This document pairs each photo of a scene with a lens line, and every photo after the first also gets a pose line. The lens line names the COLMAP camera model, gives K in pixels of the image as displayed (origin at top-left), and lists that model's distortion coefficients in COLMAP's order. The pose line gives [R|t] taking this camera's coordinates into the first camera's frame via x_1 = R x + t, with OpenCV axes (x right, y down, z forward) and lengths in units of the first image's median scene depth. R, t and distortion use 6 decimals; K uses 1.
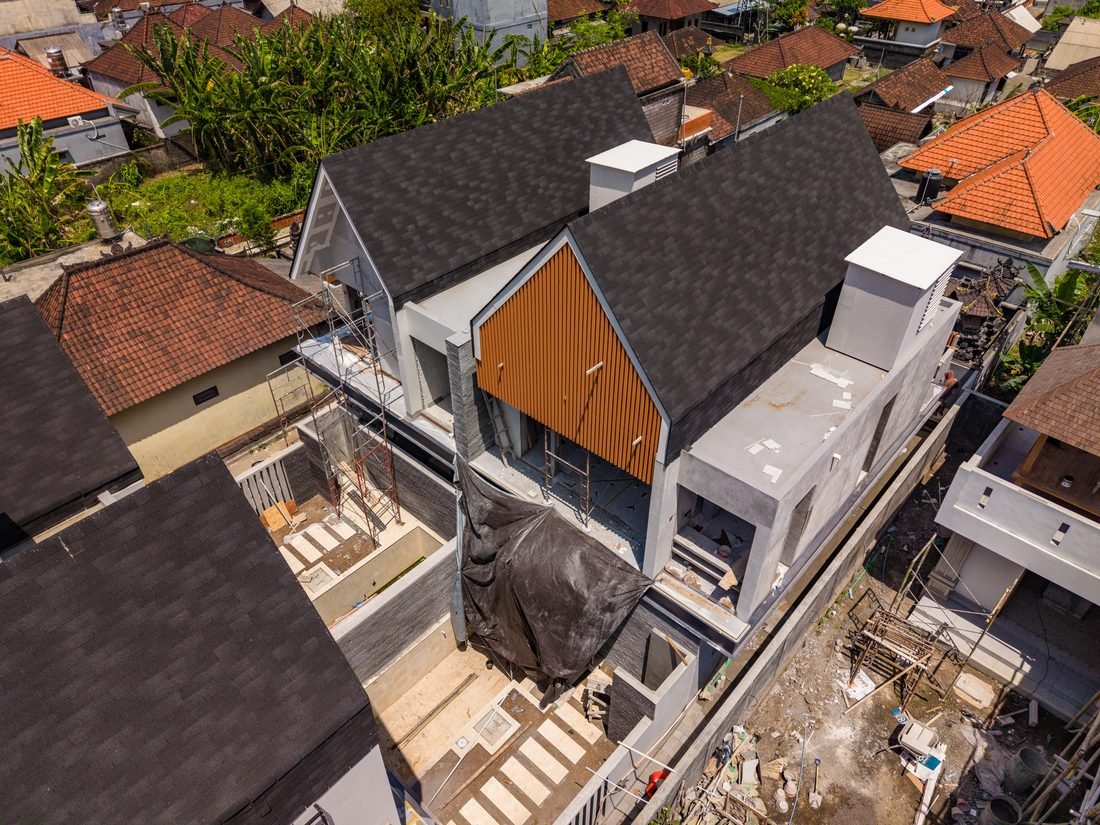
lens RADIAL K [[738.4, 0, 550.0], [0, 738.4, 412.5], [0, 0, 1]] dist [0.006839, 0.001100]
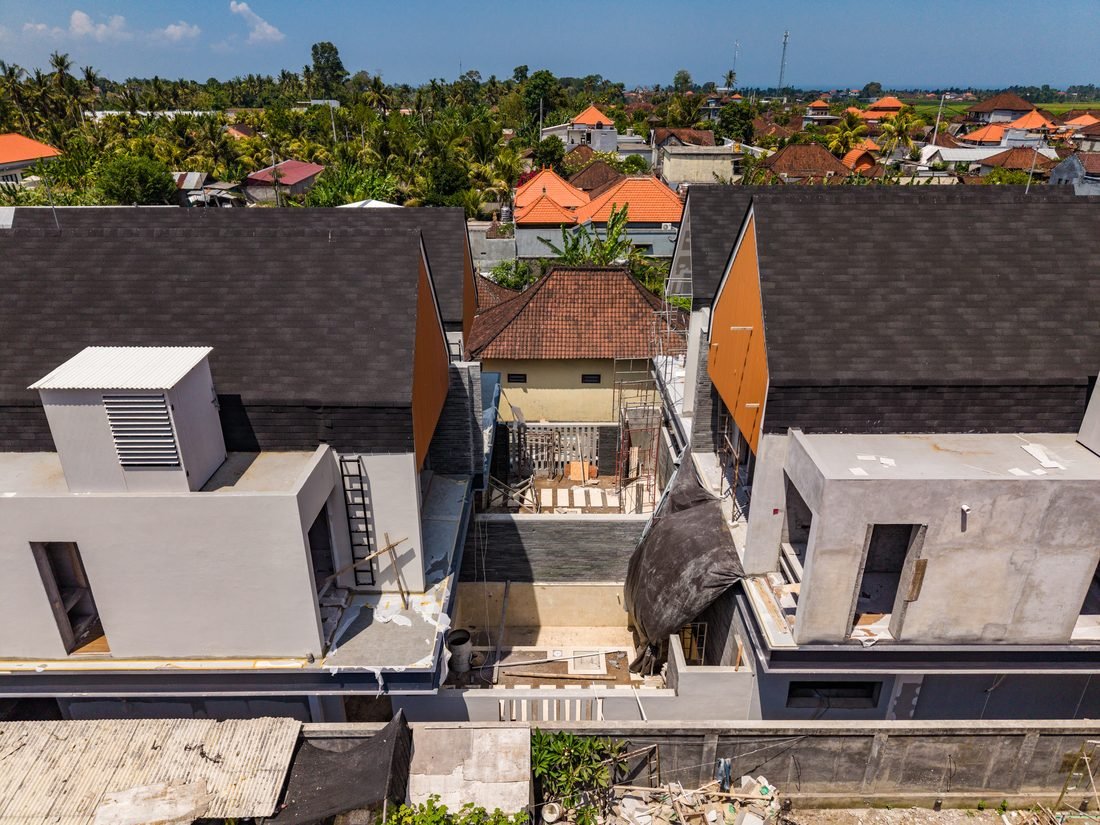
lens RADIAL K [[721.2, 0, 550.0], [0, 721.2, 412.5], [0, 0, 1]] dist [0.005166, -0.000611]
pose [[0.673707, 0.304628, -0.673291, 0.485674], [-0.462759, 0.884245, -0.062971, 0.194194], [0.576171, 0.353995, 0.736691, 0.059738]]
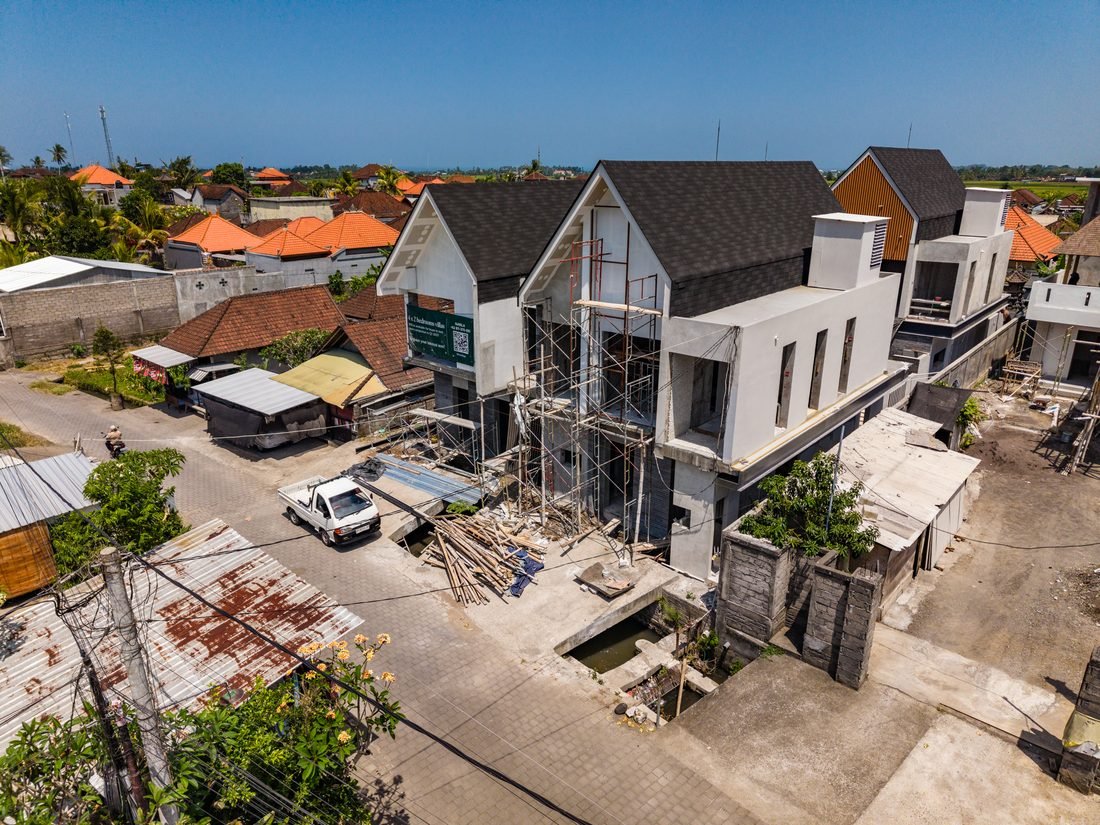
lens RADIAL K [[728.1, 0, 550.0], [0, 728.1, 412.5], [0, 0, 1]] dist [0.036781, -0.038367]
pose [[0.999858, -0.002347, 0.016716, -0.810183], [0.007955, 0.938932, -0.344010, 1.061485], [-0.014888, 0.344094, 0.938817, -0.762249]]
